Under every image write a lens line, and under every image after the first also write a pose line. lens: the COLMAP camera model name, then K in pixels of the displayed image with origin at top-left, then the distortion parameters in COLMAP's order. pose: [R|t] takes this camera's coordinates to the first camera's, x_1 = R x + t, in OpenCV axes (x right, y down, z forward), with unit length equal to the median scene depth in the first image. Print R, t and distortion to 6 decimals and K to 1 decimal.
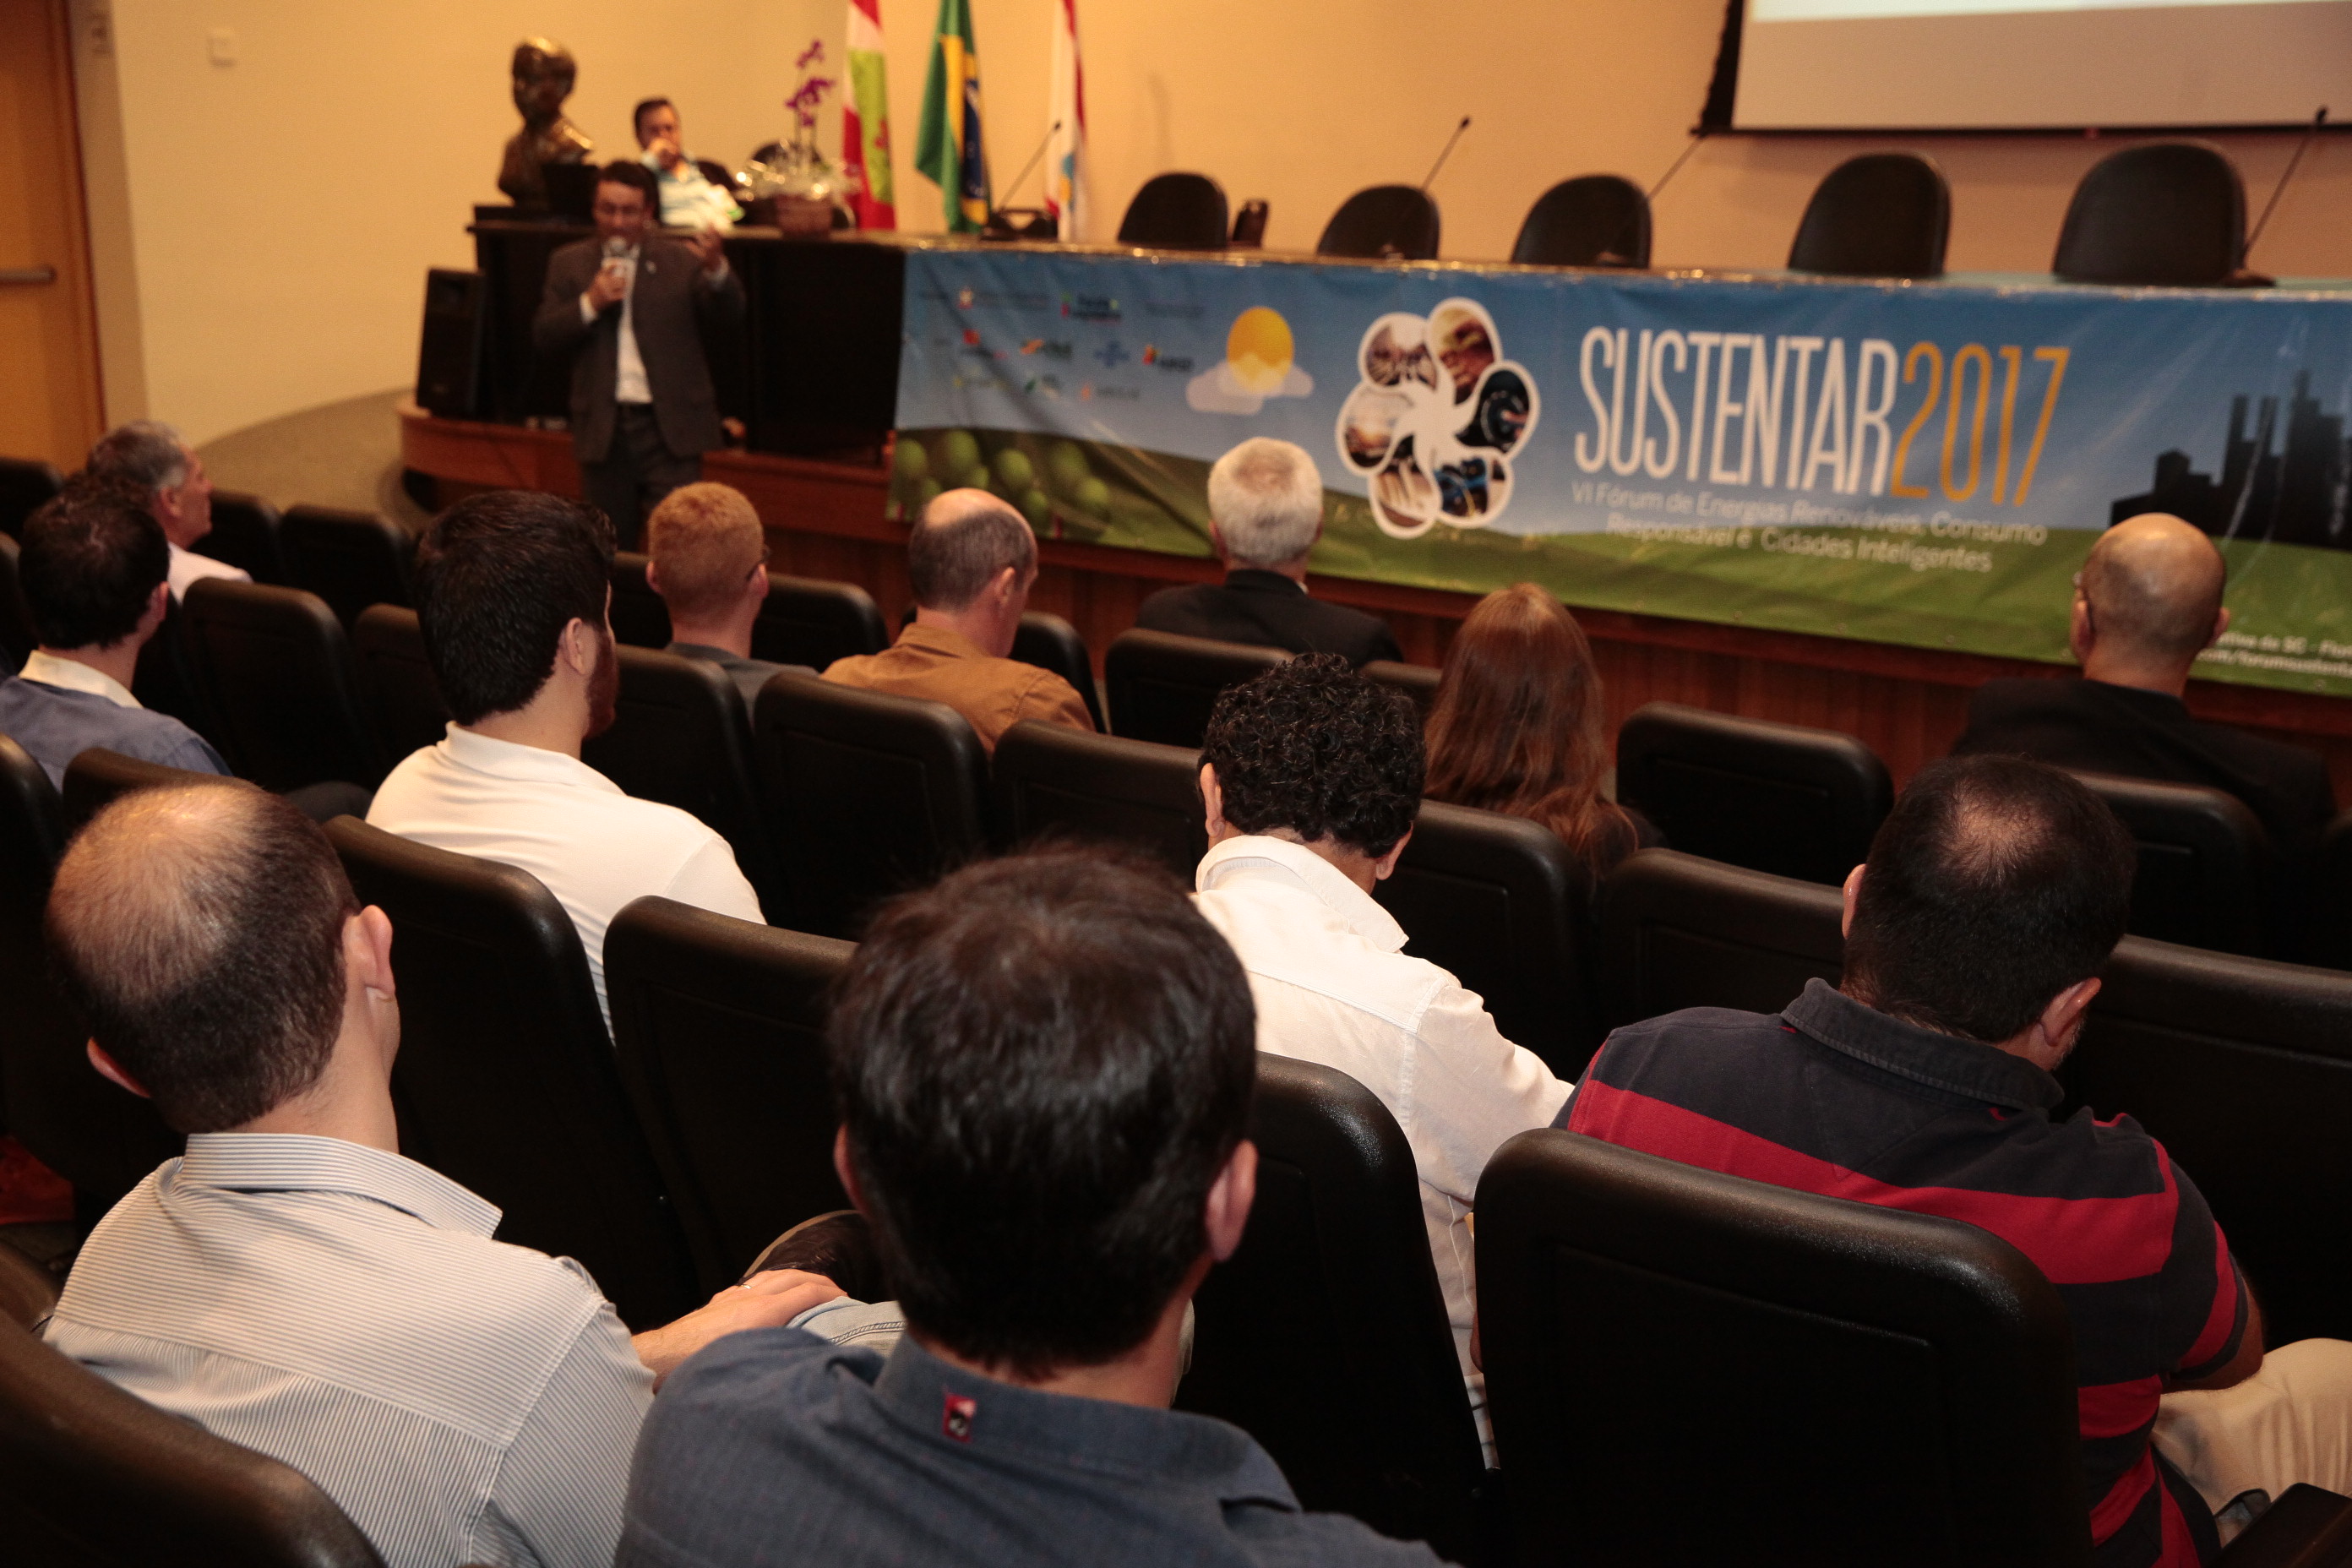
lens RADIAL K [[2859.5, 0, 1178.3], [0, 2859.5, 783.1], [0, 0, 1]] dist [0.002652, 0.000000]
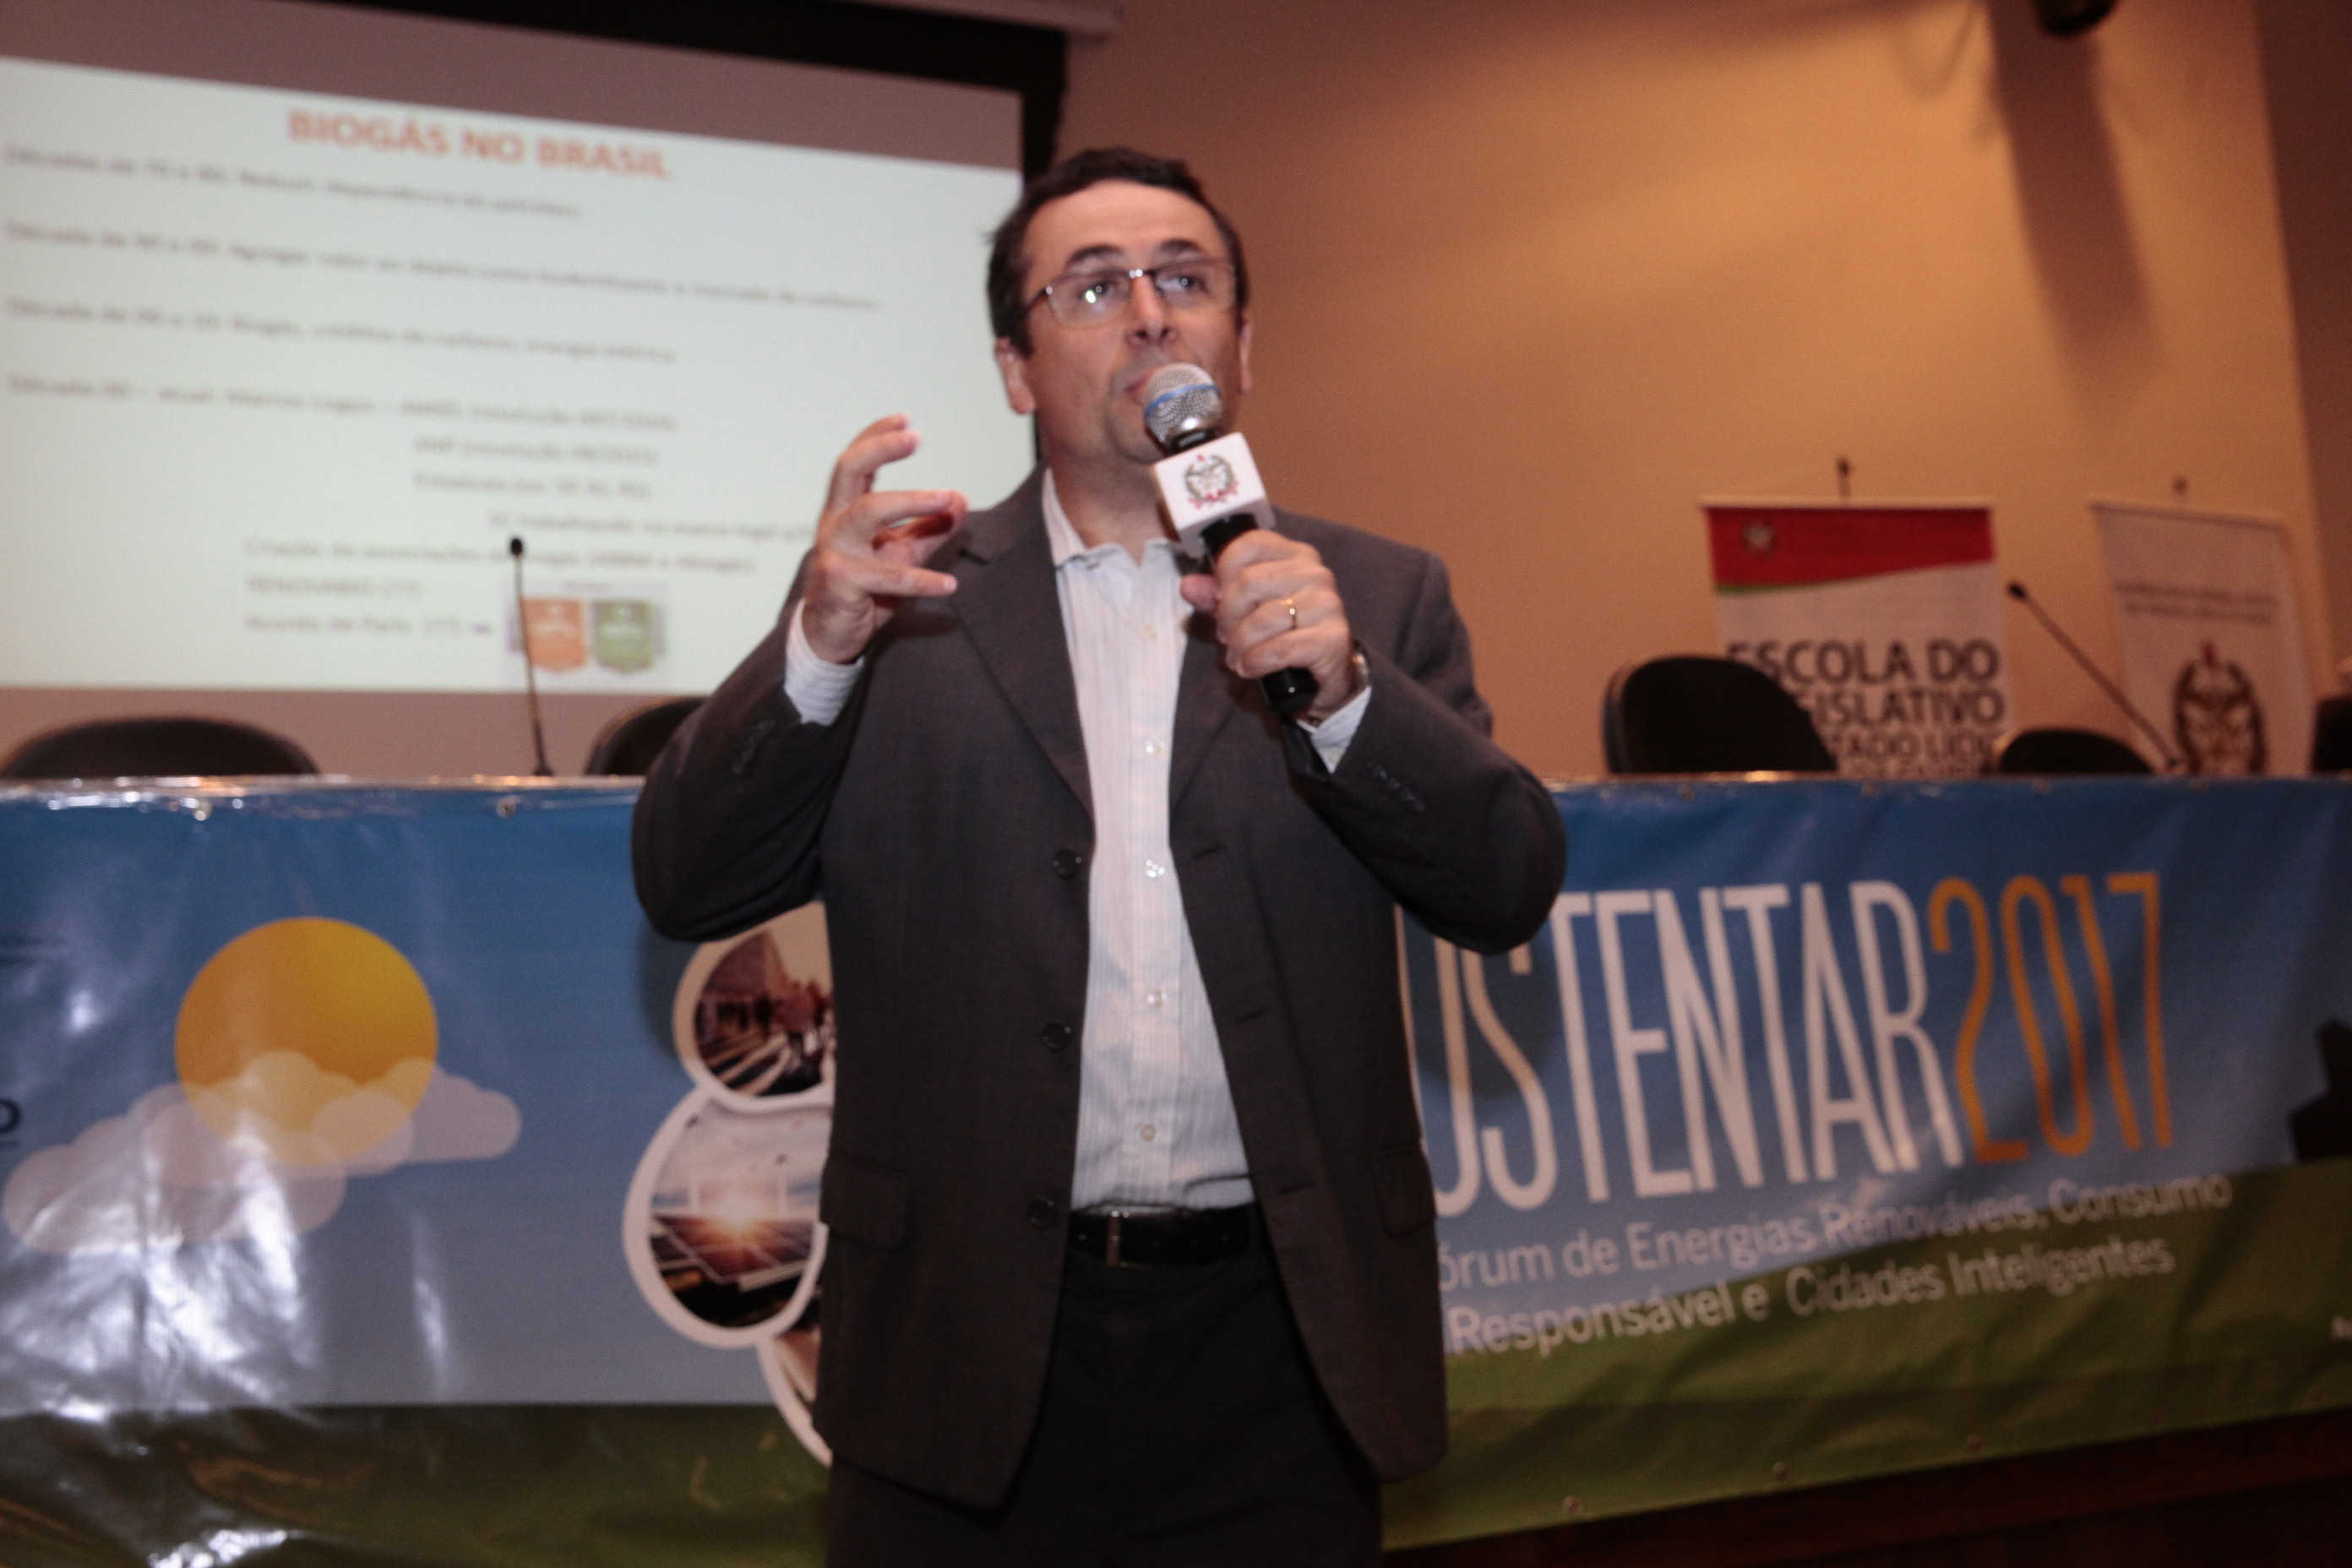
lens RADIAL K [[2354.2, 0, 1177.1], [0, 2354.2, 775.8], [0, 0, 1]] dist [0.030457, 0.000000]
pose [[0.438026, 0.094126, 0.894021, -0.195007], [0.260130, 0.938685, -0.226279, -0.100351], [-0.860503, 0.331678, 0.386684, 0.874645]]
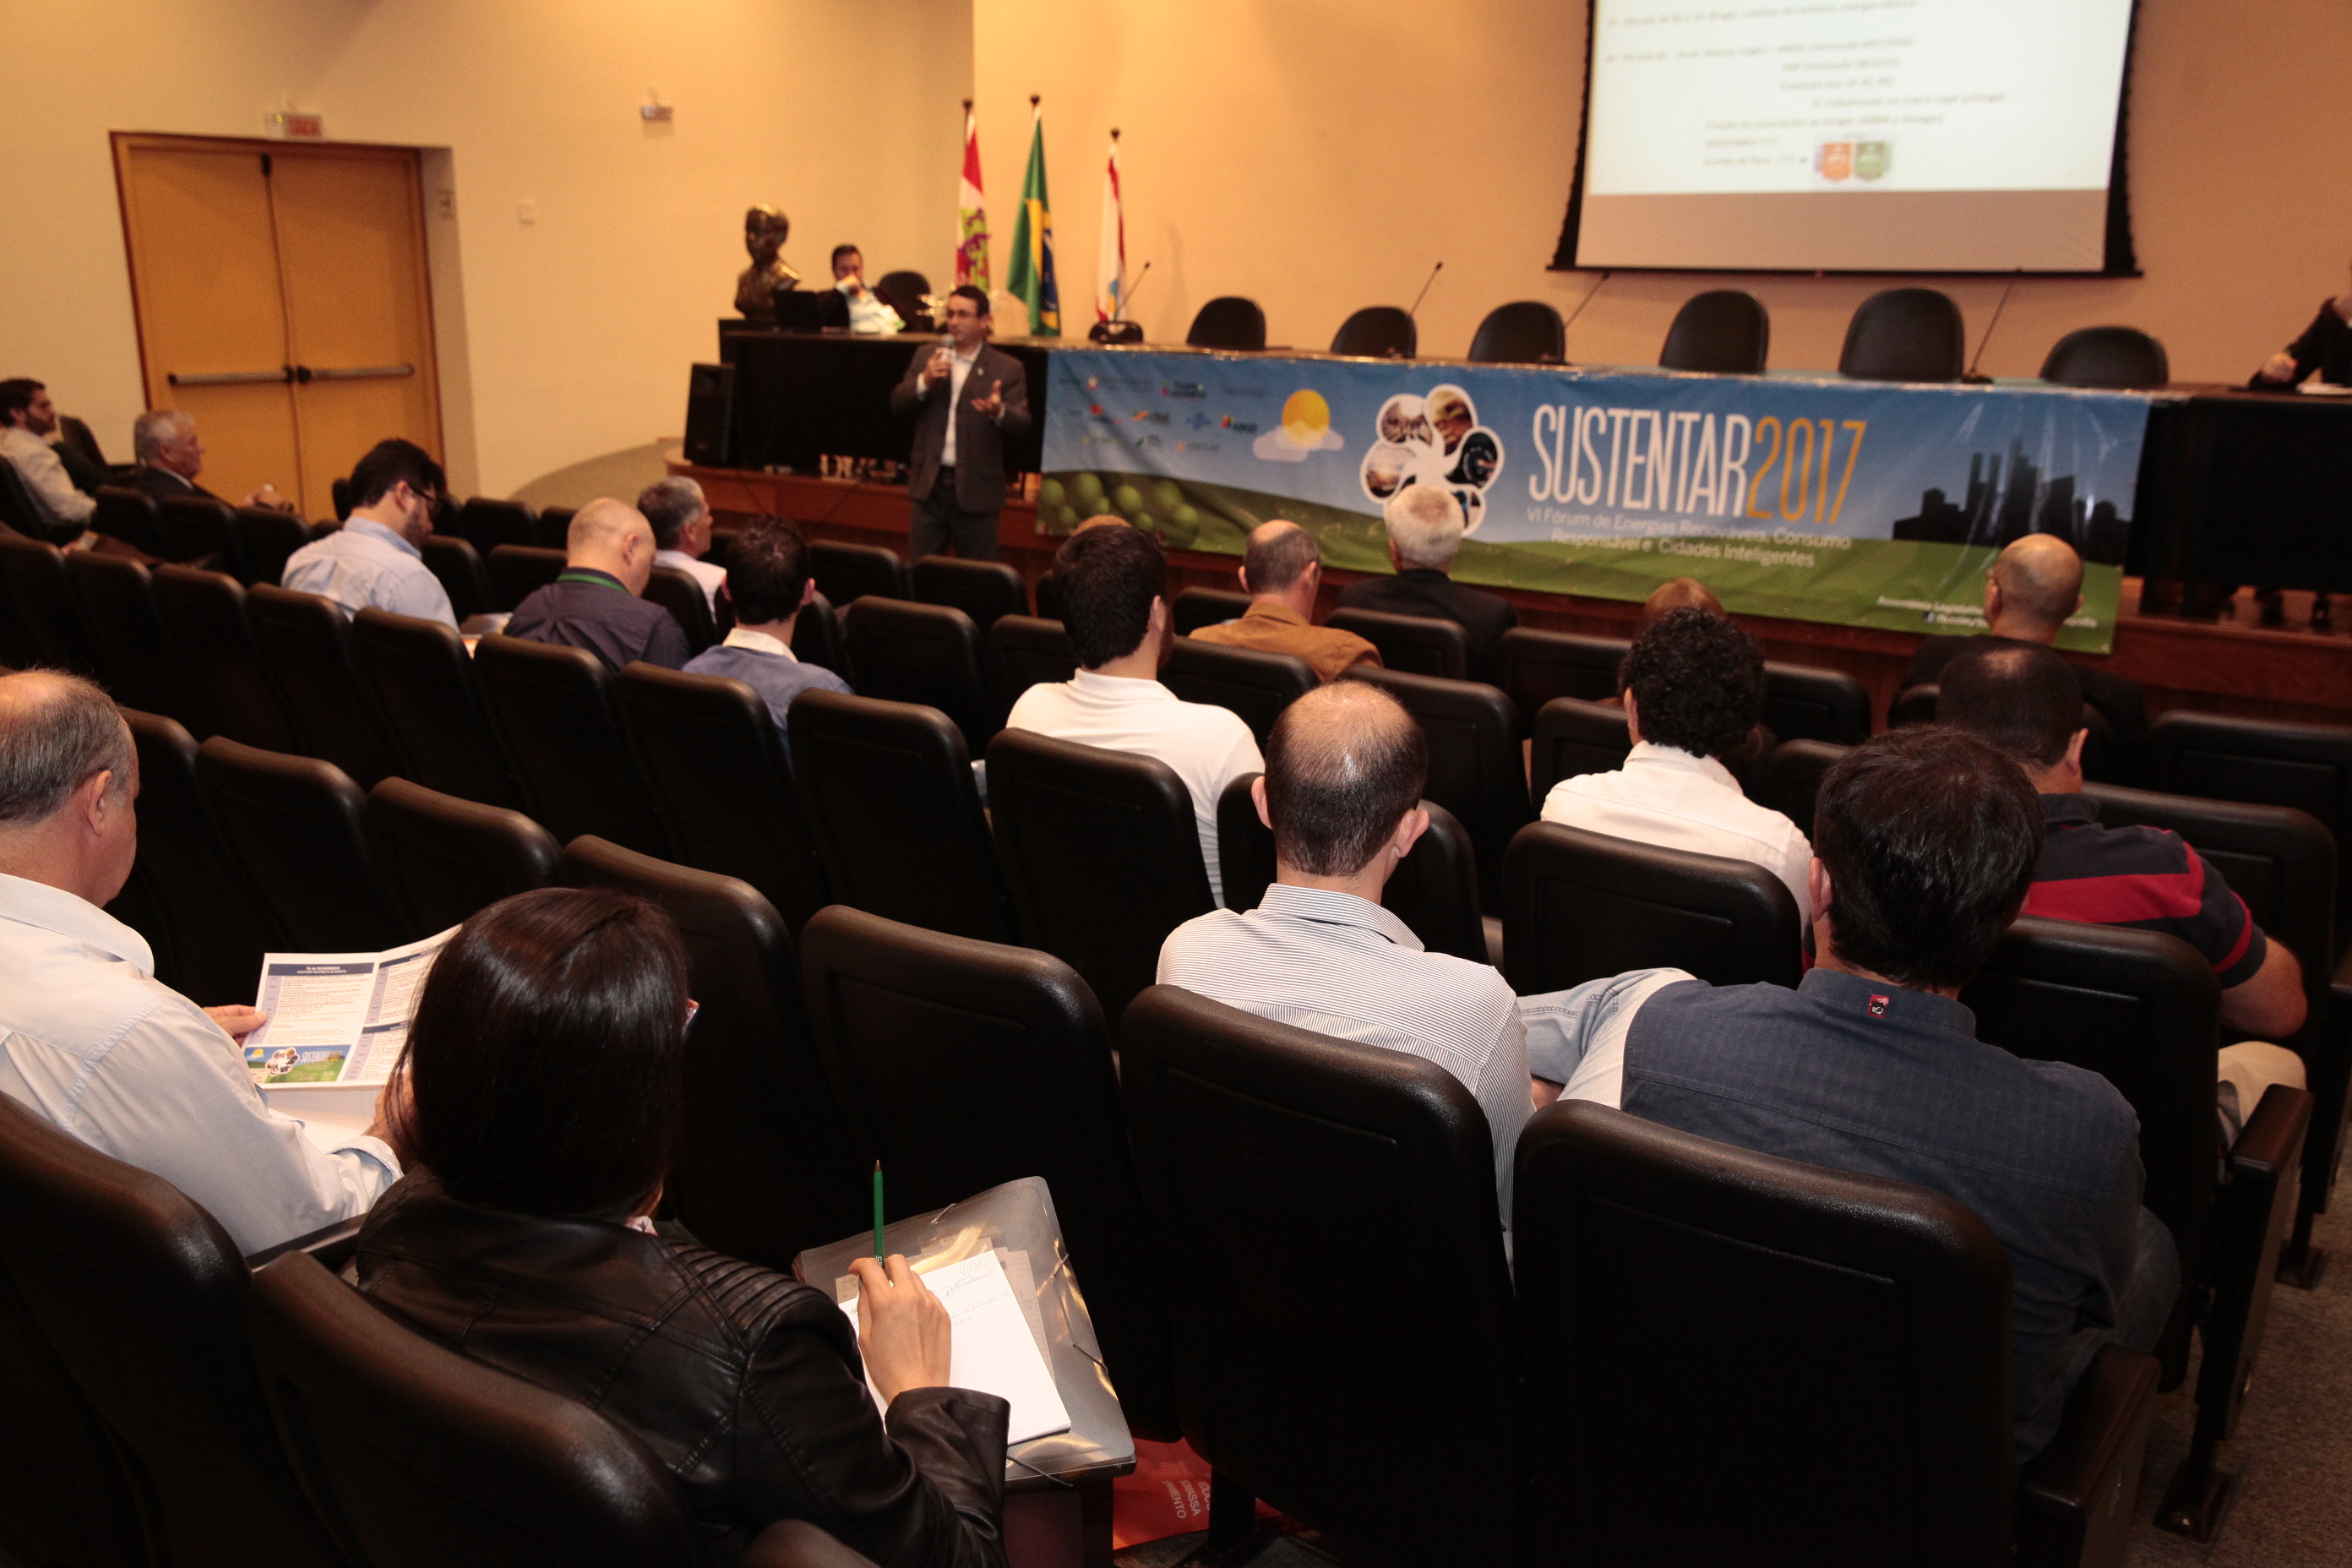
lens RADIAL K [[2029.5, 0, 1170.3], [0, 2029.5, 794.3], [0, 0, 1]] dist [-0.089224, 0.018562]
pose [[0.998944, -0.011227, 0.044543, -0.099770], [0.009527, 0.999225, 0.038205, 0.002950], [-0.044937, -0.037740, 0.998277, -0.056712]]
